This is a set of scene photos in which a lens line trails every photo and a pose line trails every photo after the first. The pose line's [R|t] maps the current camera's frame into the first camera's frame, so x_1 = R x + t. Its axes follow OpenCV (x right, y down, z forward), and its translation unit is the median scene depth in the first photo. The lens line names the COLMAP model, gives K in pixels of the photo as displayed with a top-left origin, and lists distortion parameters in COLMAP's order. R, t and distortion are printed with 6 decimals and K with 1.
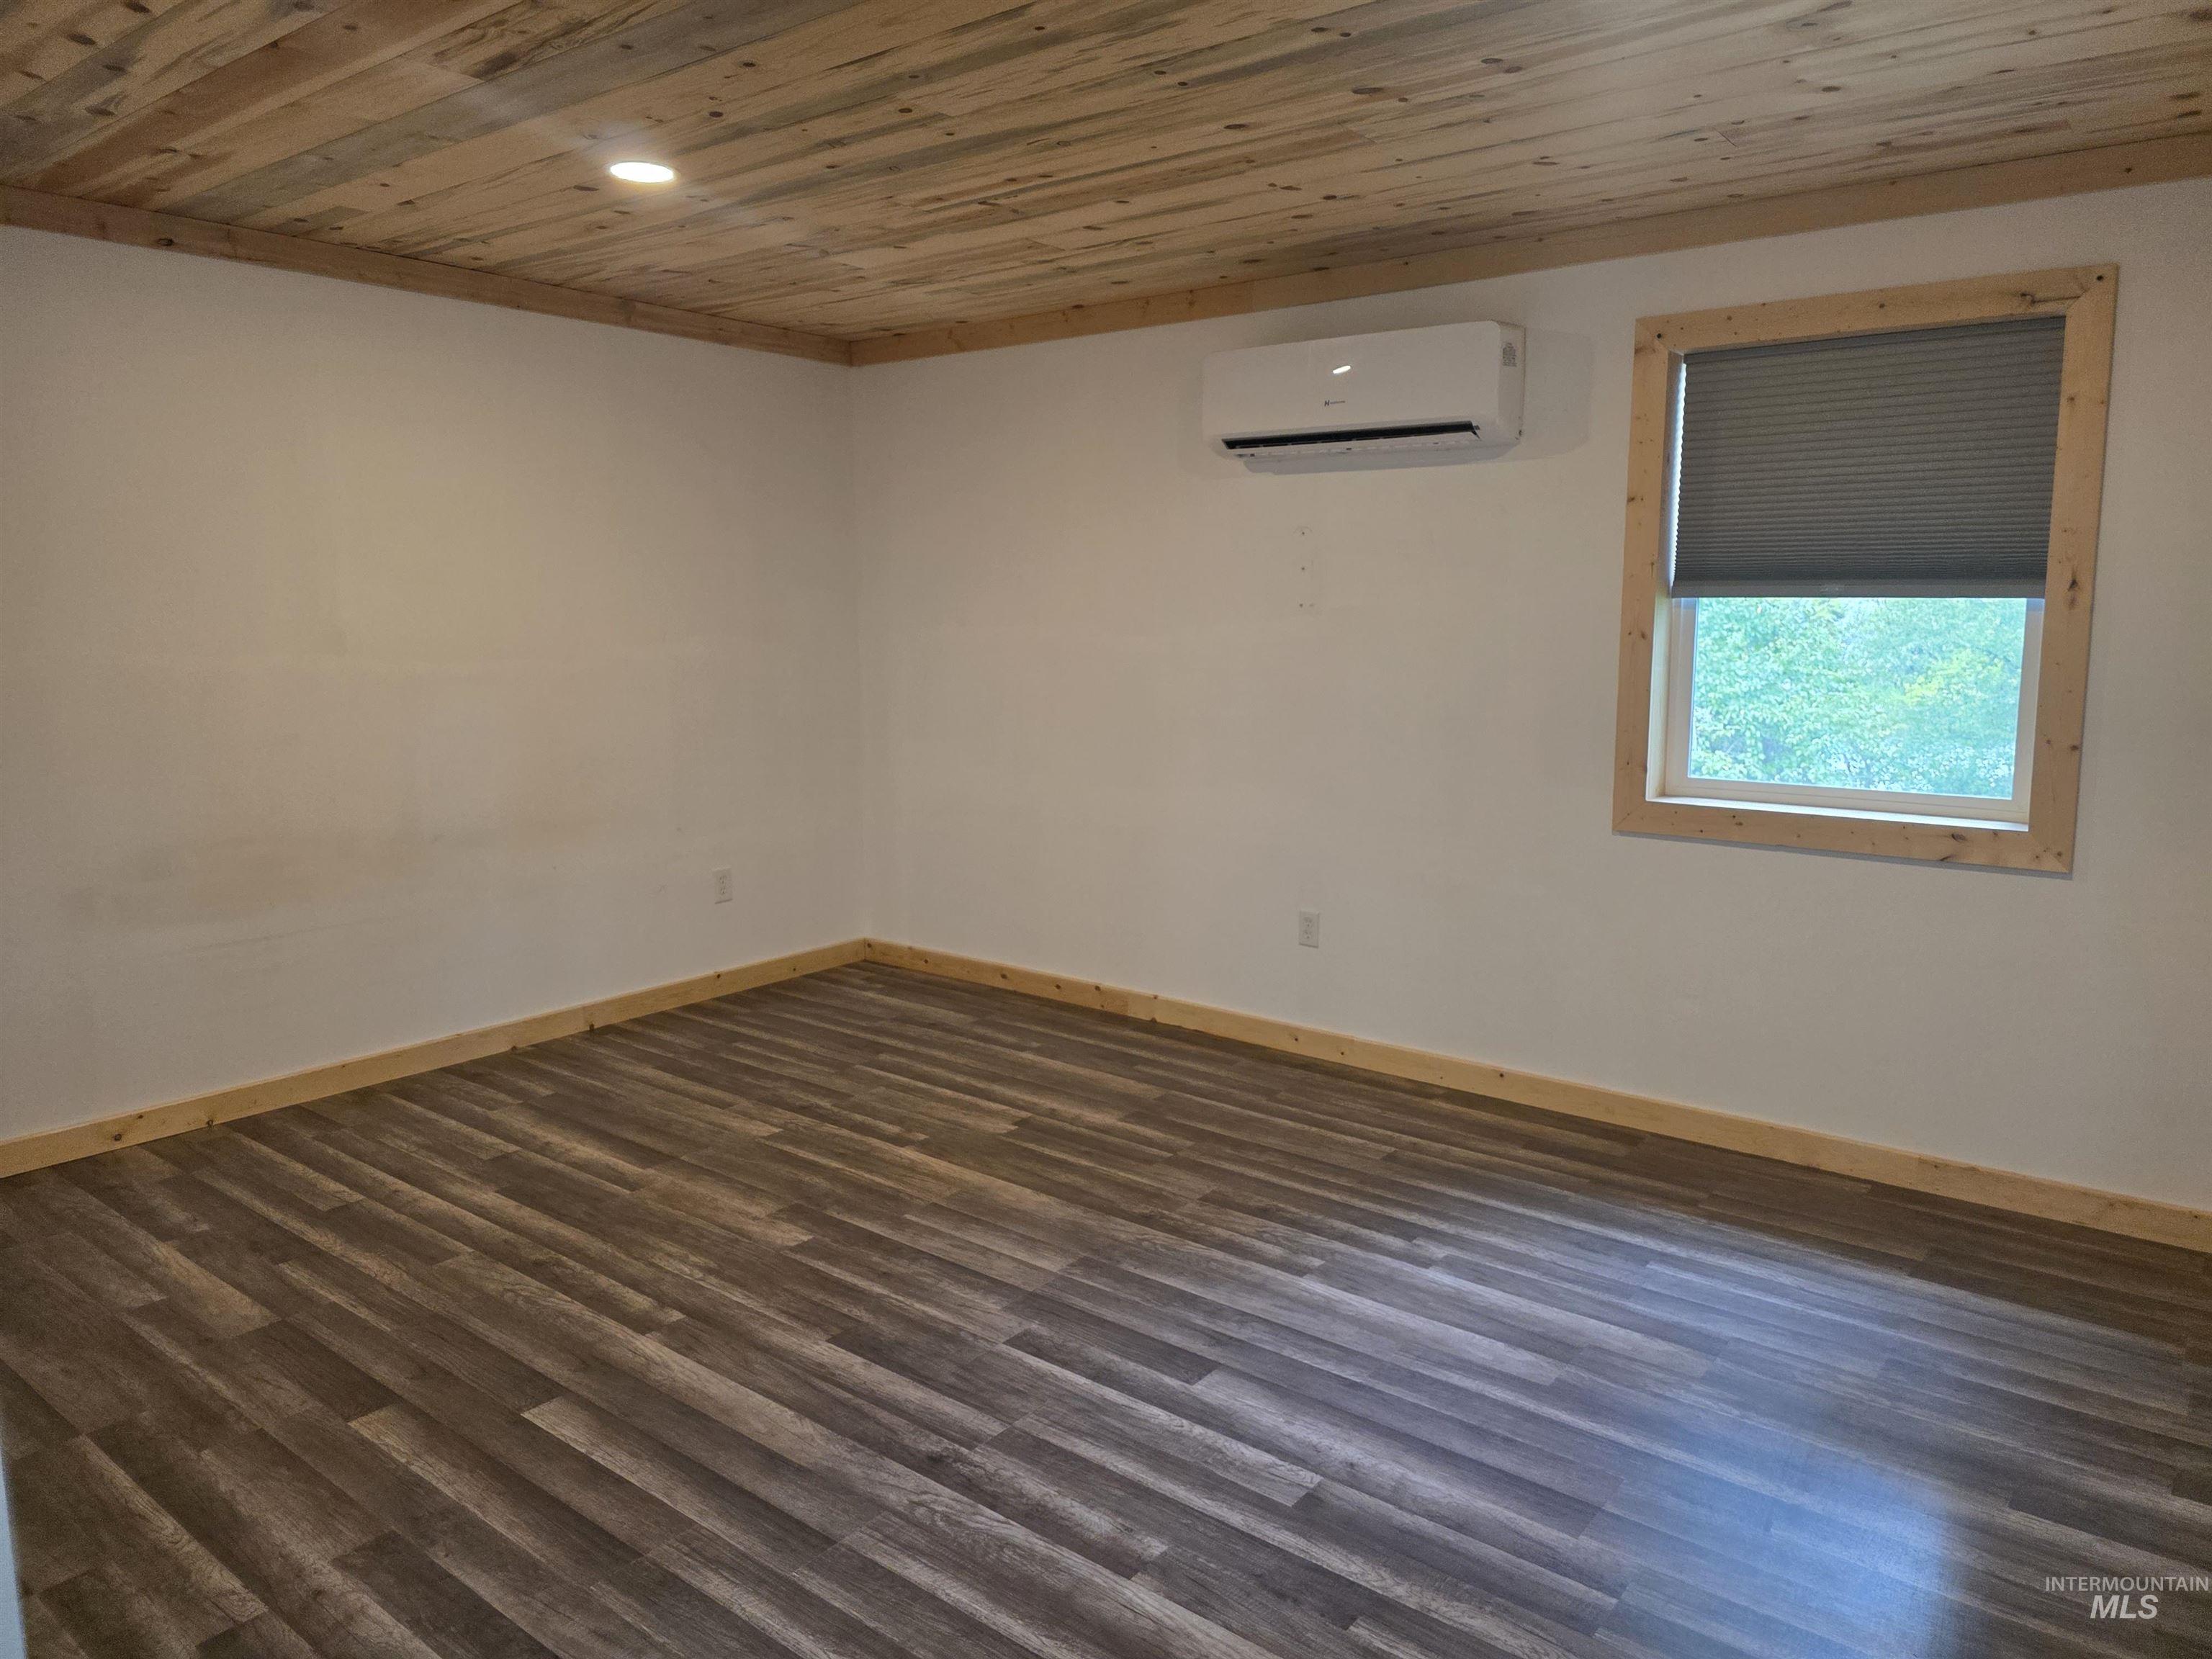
lens RADIAL K [[1479.2, 0, 1085.5], [0, 1479.2, 787.3], [0, 0, 1]] dist [0.072924, -0.063826]
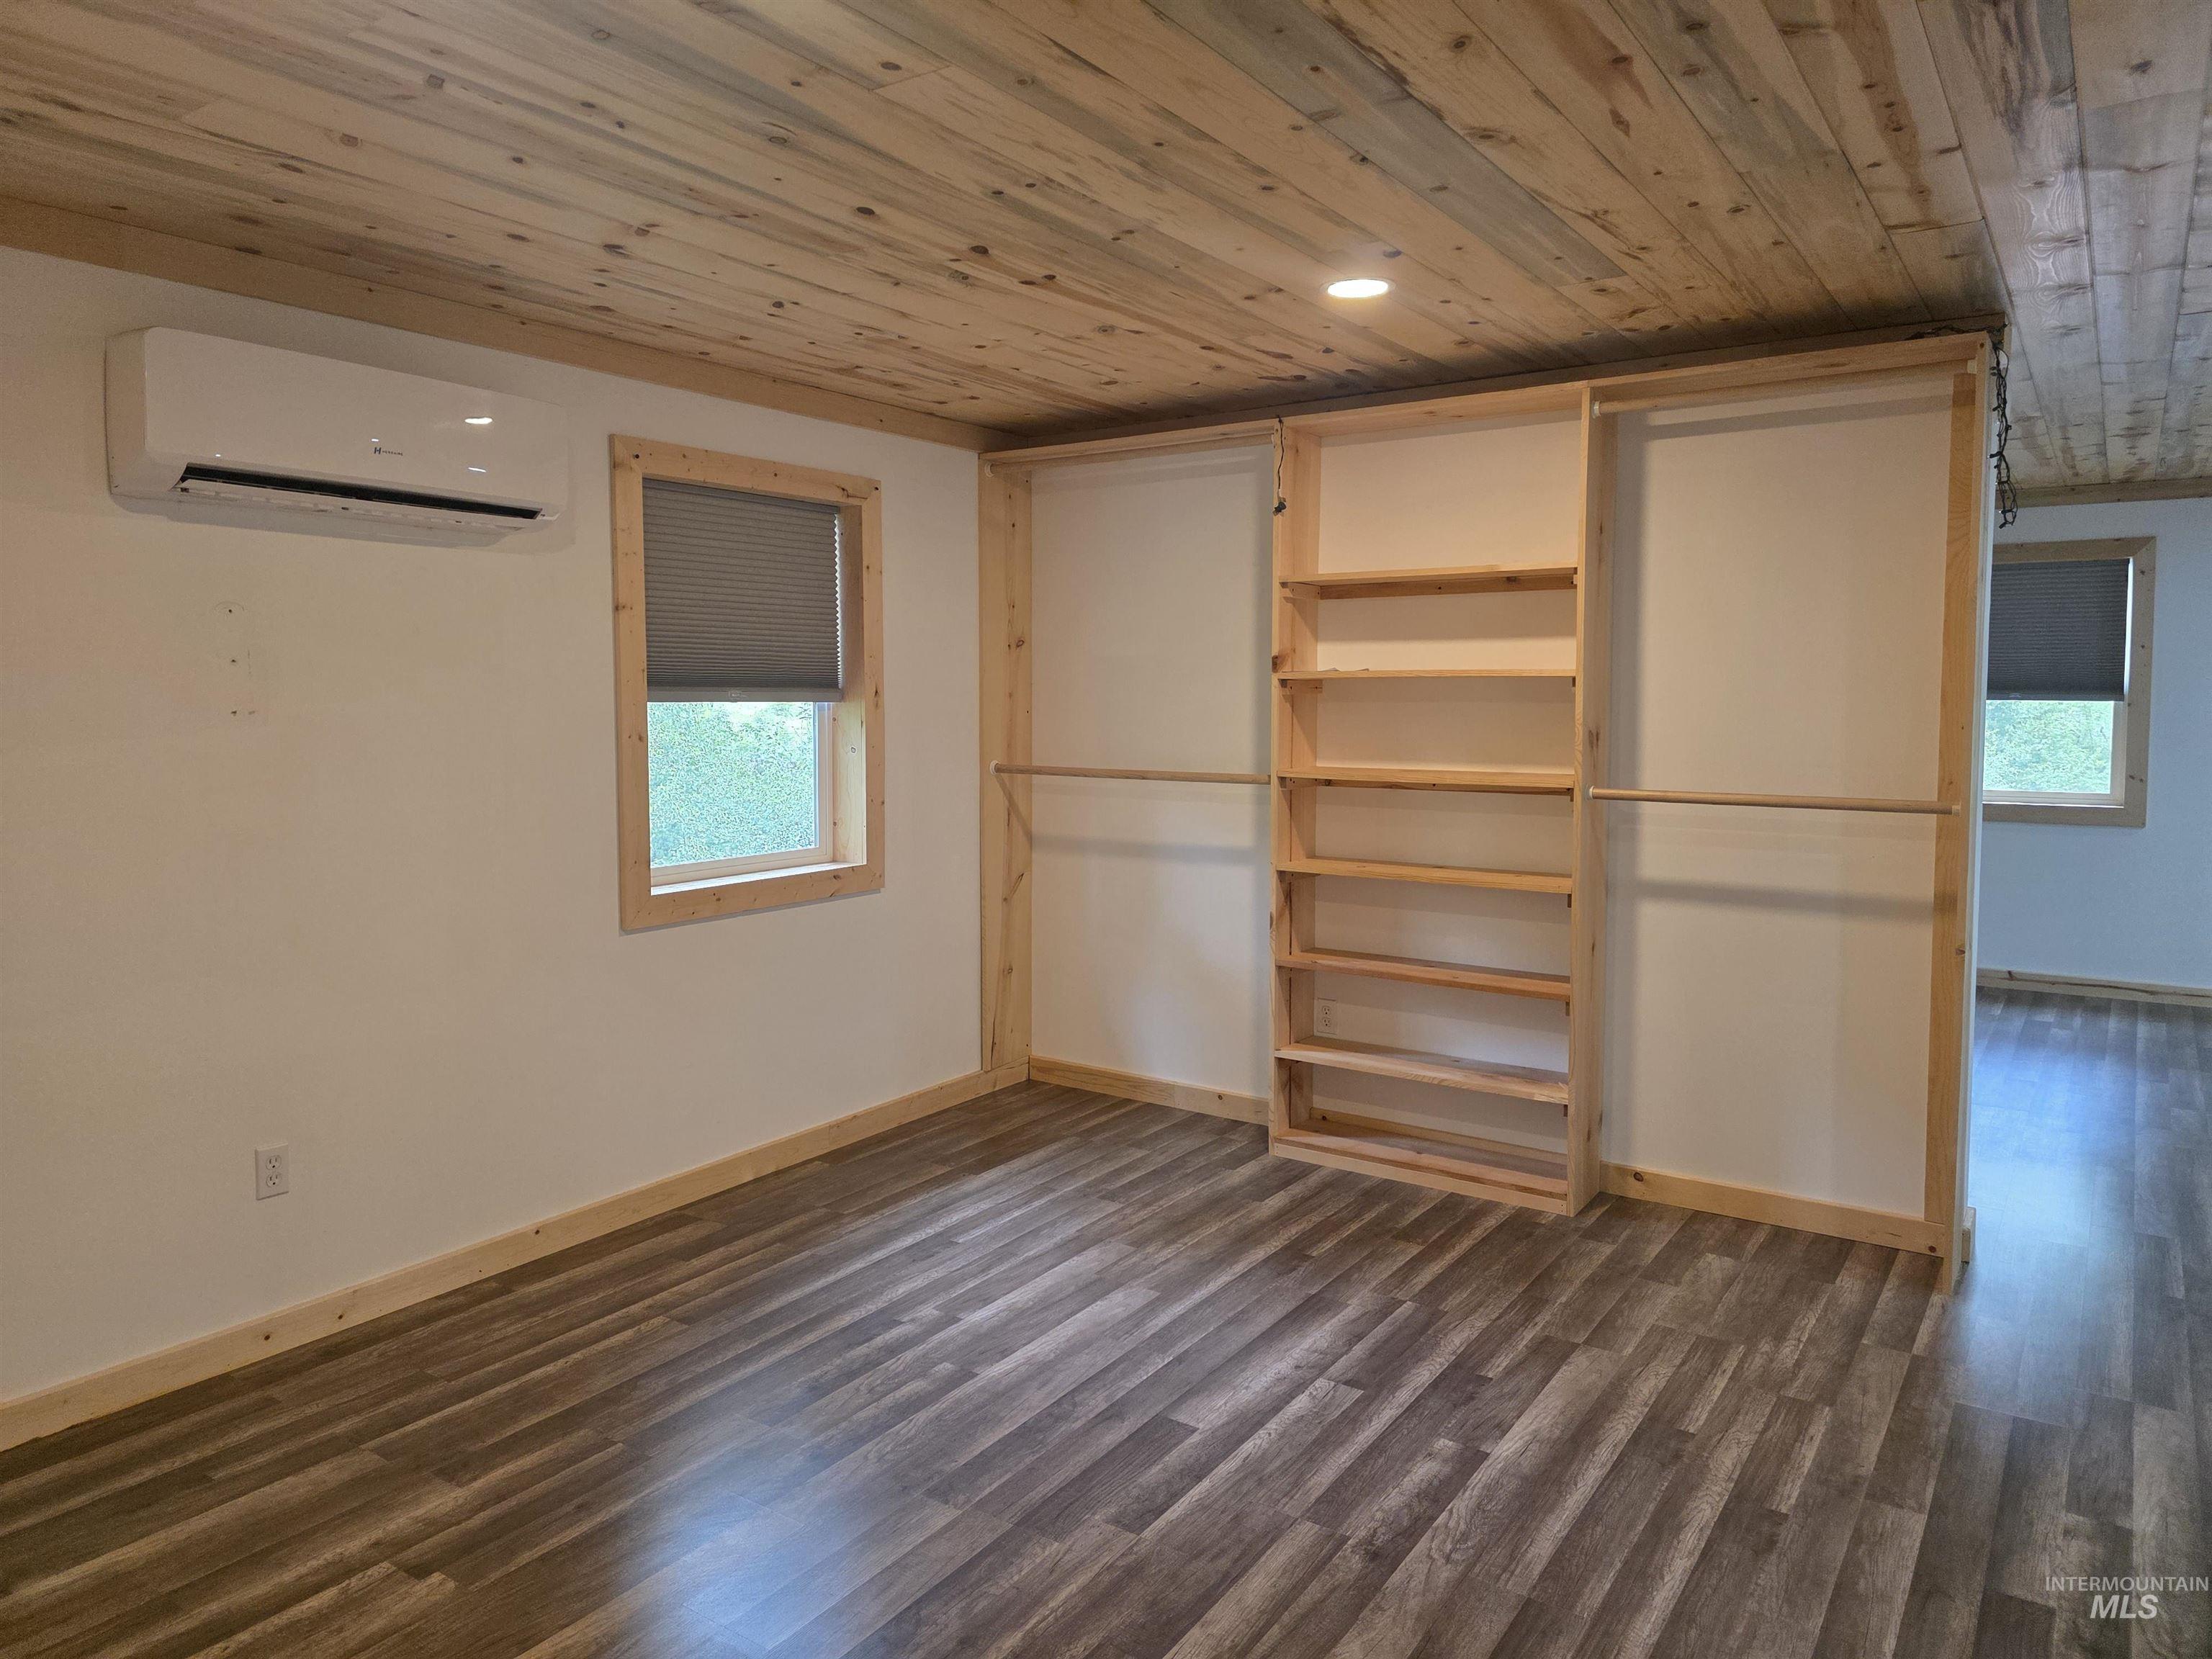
lens RADIAL K [[1479.2, 0, 1085.5], [0, 1479.2, 787.3], [0, 0, 1]] dist [0.072924, -0.063826]
pose [[-0.063611, -0.067961, 0.995658, -0.859197], [0.125423, 0.989224, 0.075535, -0.135560], [-0.990062, 0.129683, -0.054402, 0.951975]]
